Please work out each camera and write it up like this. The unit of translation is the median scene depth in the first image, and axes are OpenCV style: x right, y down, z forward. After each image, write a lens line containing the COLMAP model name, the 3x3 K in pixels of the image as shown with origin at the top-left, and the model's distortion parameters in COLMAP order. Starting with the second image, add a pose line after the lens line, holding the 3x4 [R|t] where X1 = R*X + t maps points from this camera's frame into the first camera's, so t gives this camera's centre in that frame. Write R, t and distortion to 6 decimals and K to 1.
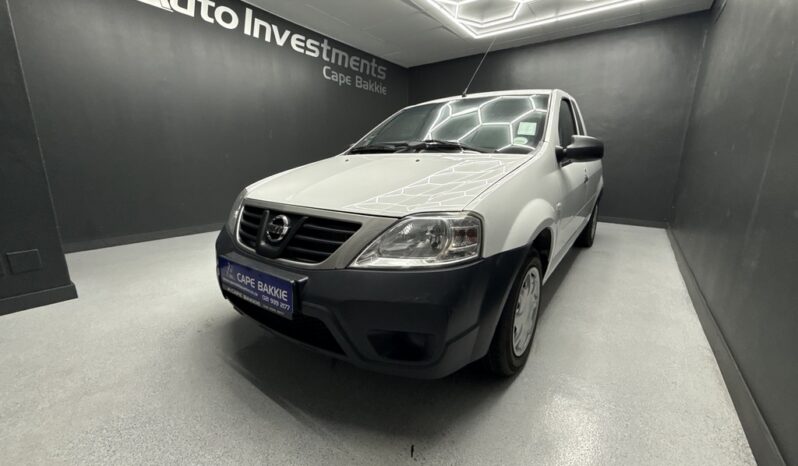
lens RADIAL K [[318.0, 0, 397.2], [0, 318.0, 232.4], [0, 0, 1]] dist [-0.001002, -0.000023]
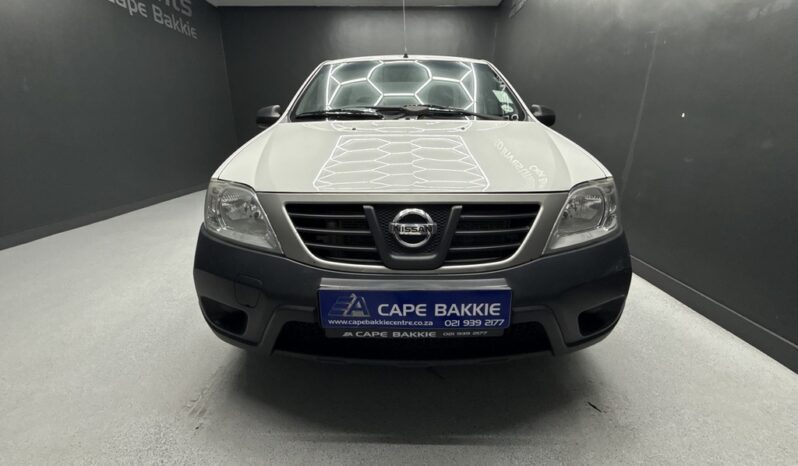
lens RADIAL K [[318.0, 0, 397.2], [0, 318.0, 232.4], [0, 0, 1]] dist [-0.001002, -0.000023]
pose [[0.808643, -0.192414, 0.555943, -0.800043], [0.136612, 0.980585, 0.140677, -0.107416], [-0.572218, -0.037809, 0.819230, 0.432871]]
